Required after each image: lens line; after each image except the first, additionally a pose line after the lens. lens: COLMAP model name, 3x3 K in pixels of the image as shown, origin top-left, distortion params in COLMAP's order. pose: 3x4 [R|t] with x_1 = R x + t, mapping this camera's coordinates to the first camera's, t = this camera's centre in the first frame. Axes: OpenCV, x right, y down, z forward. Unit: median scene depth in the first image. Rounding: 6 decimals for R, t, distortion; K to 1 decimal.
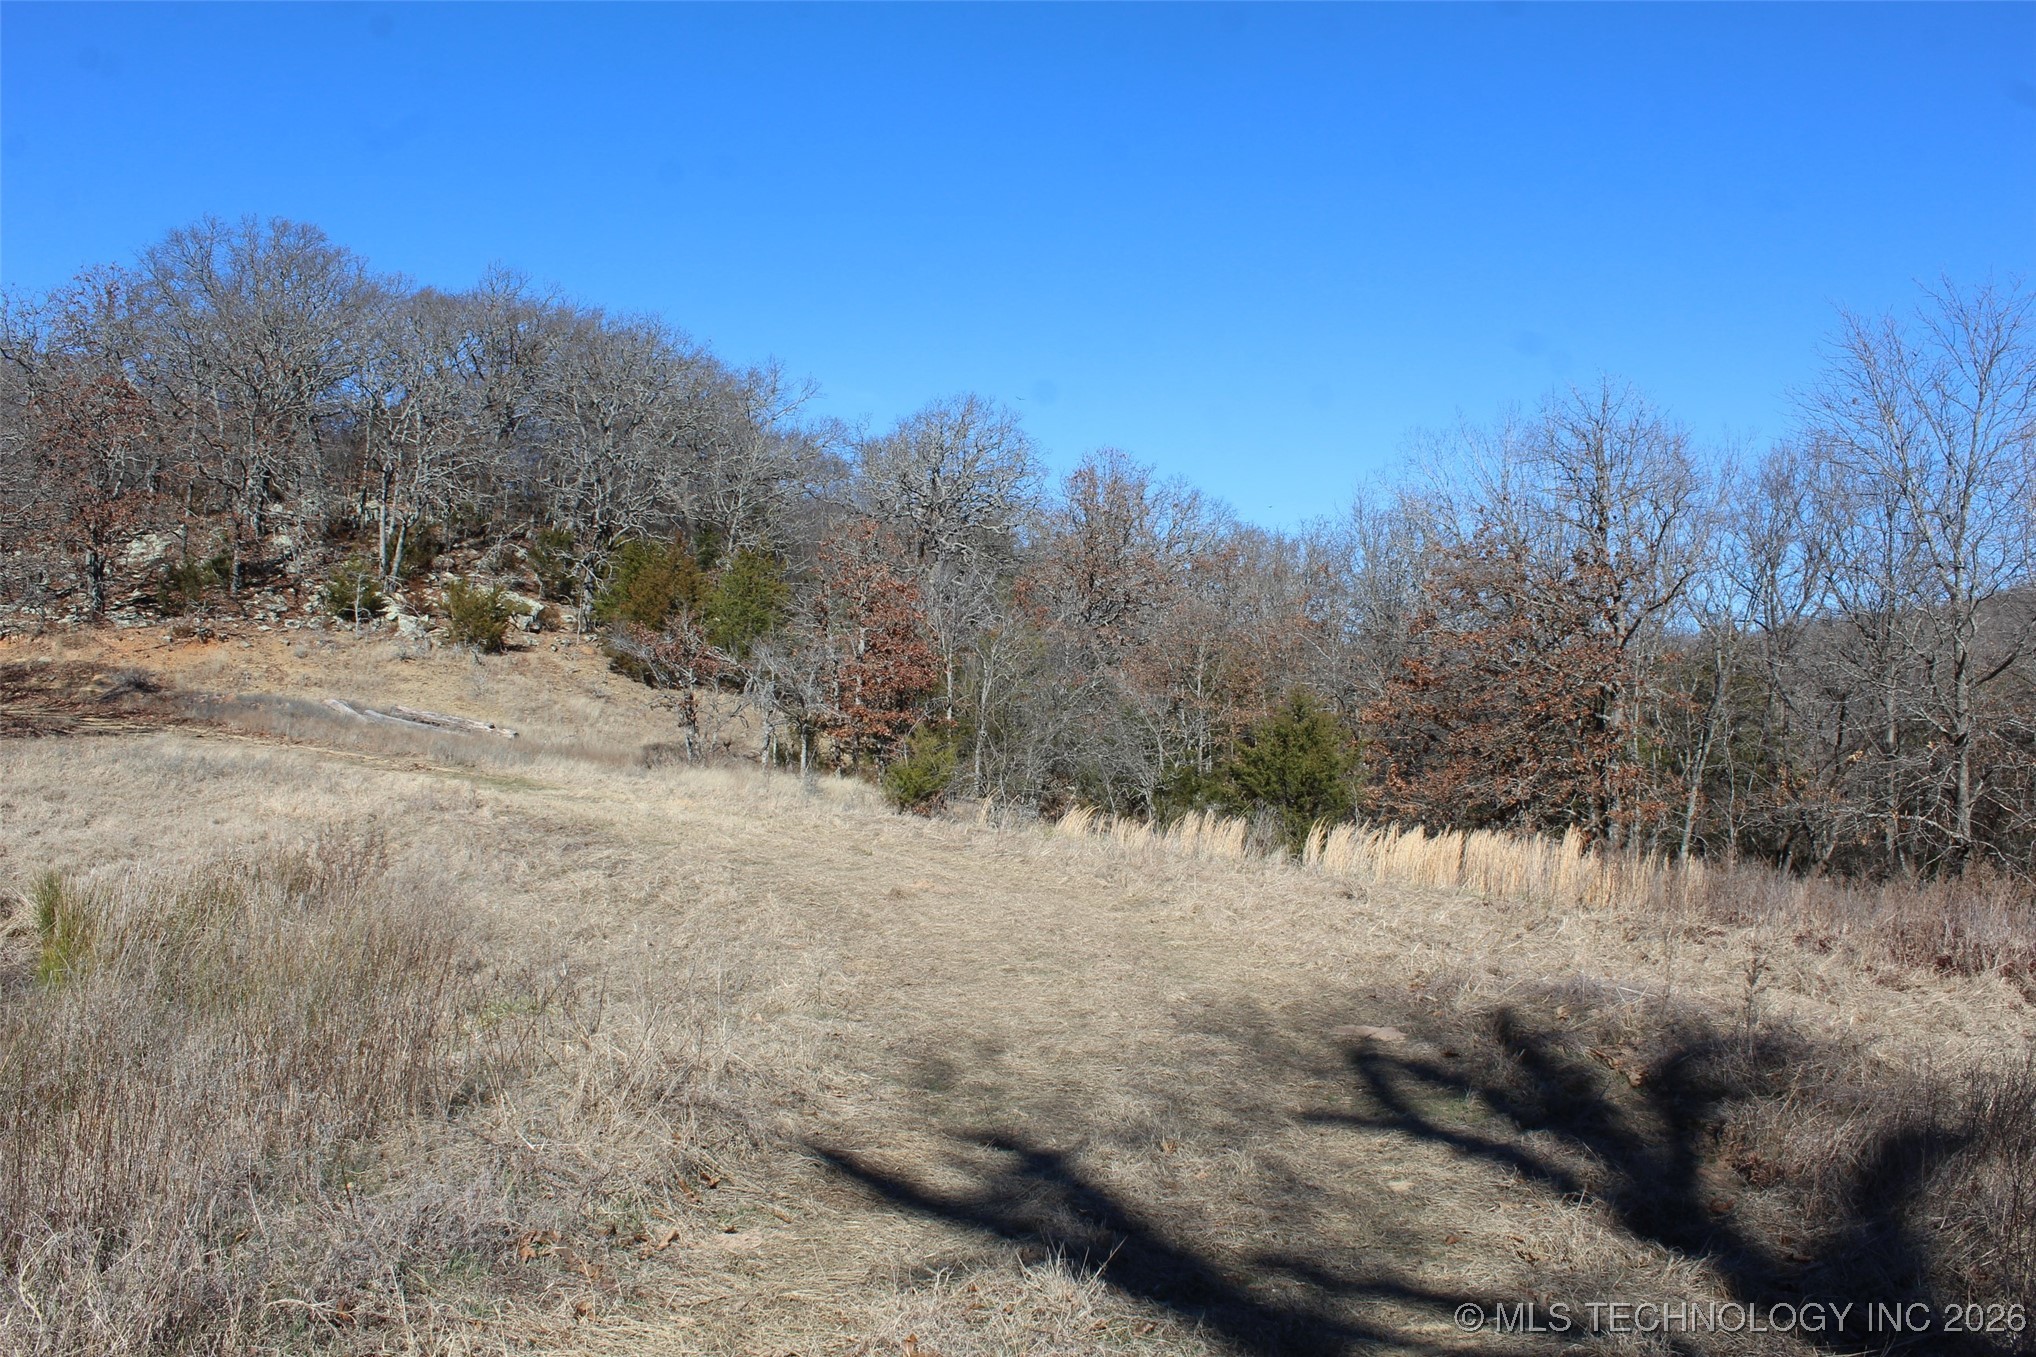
lens RADIAL K [[1704.0, 0, 1044.2], [0, 1704.0, 684.0], [0, 0, 1]] dist [-0.163549, 0.151863]
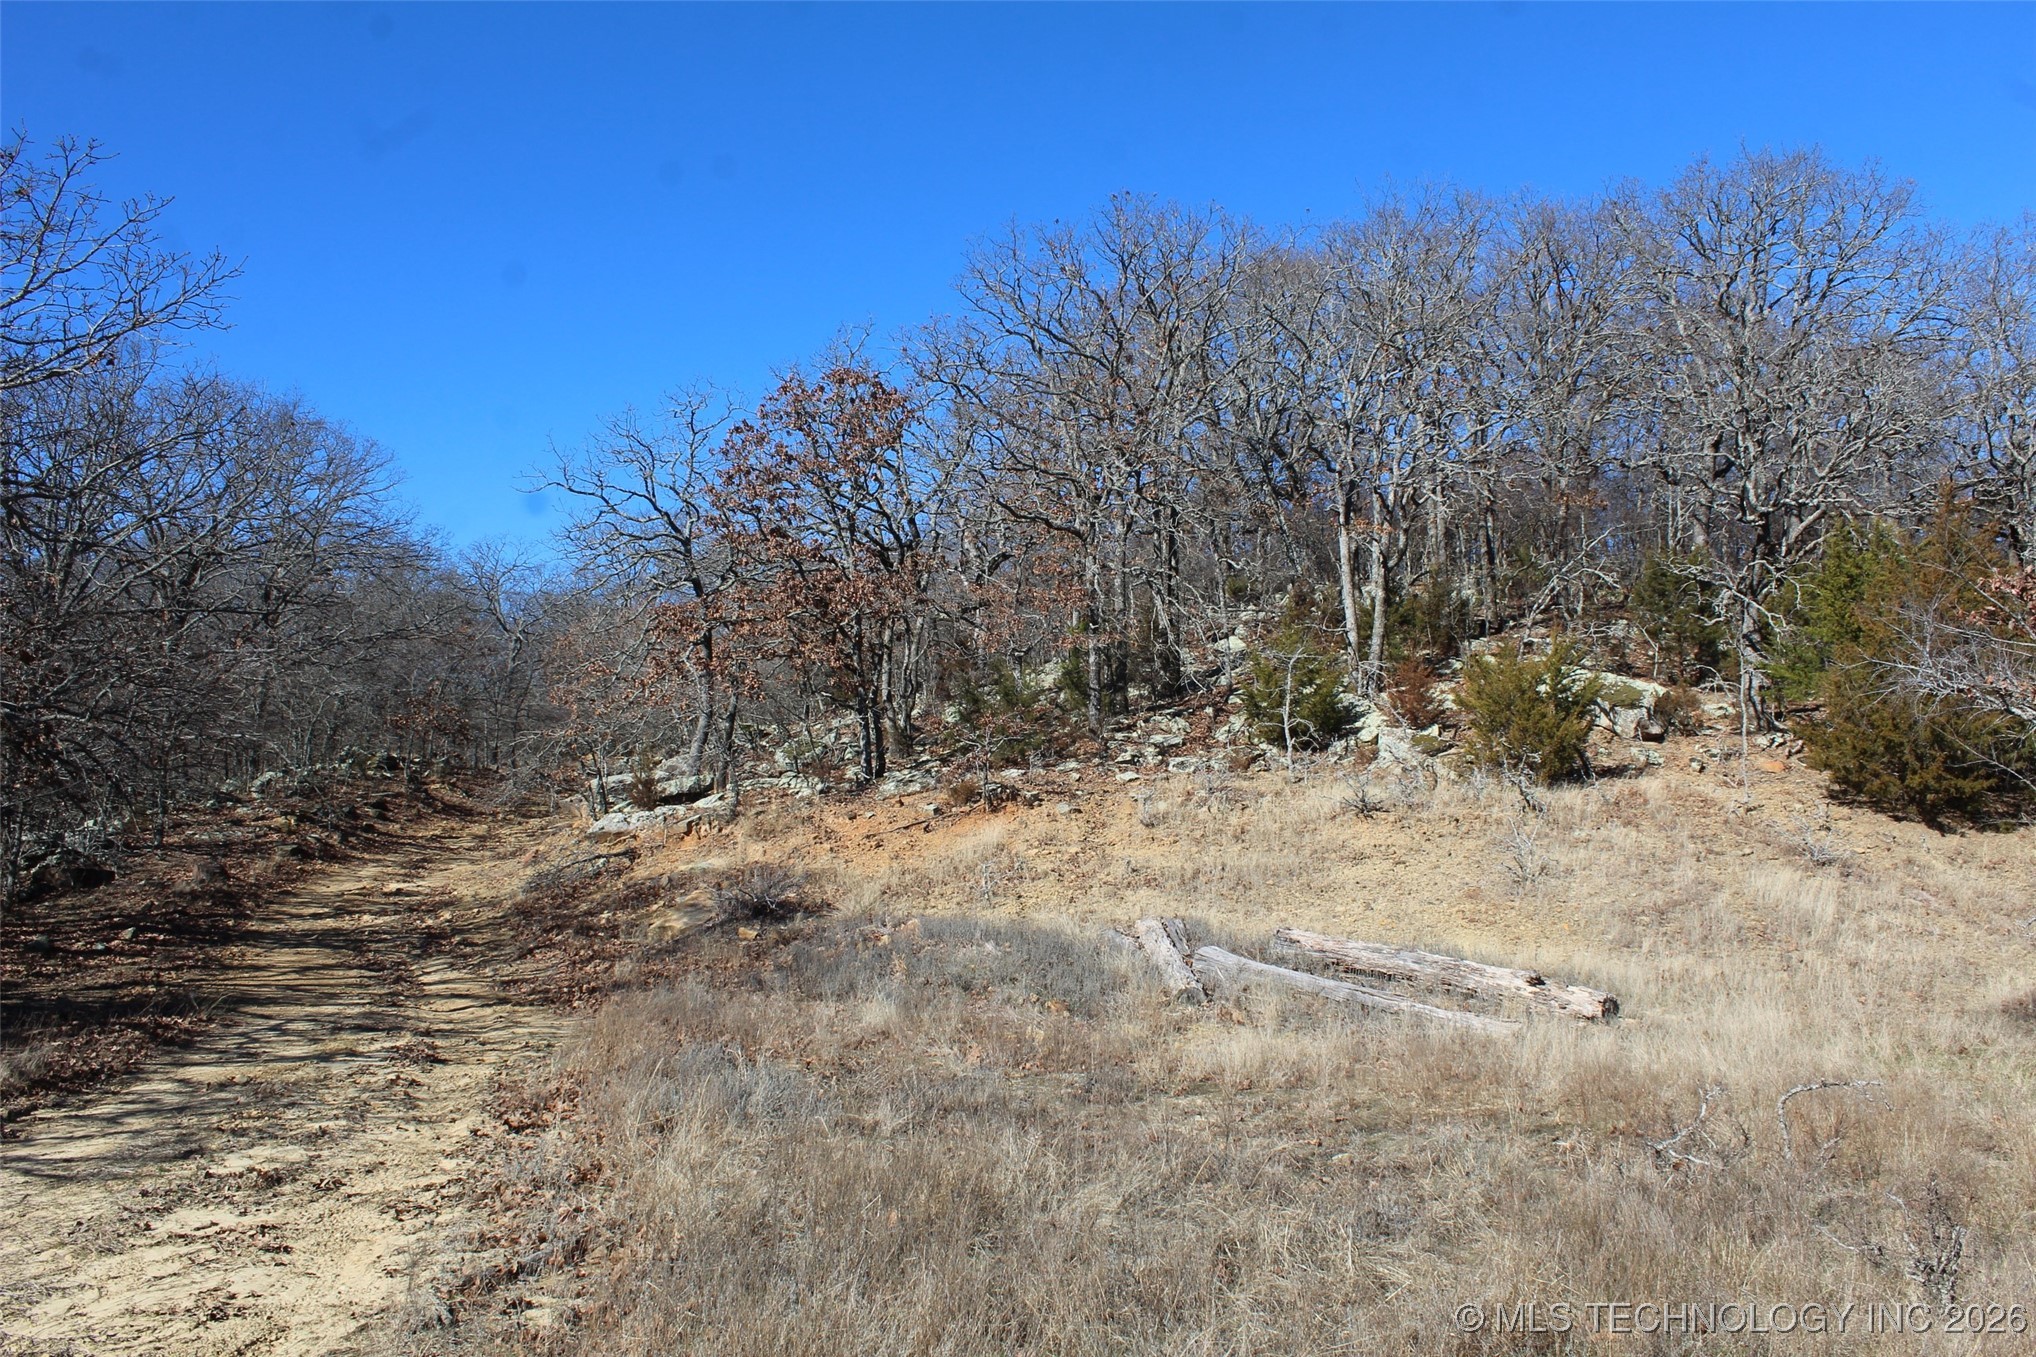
lens RADIAL K [[1704.0, 0, 1044.2], [0, 1704.0, 684.0], [0, 0, 1]] dist [-0.163549, 0.151863]
pose [[0.790595, -0.124364, -0.599577, -0.160175], [0.064879, 0.990660, -0.119934, 0.000295], [0.608892, 0.055919, 0.791279, 0.541595]]
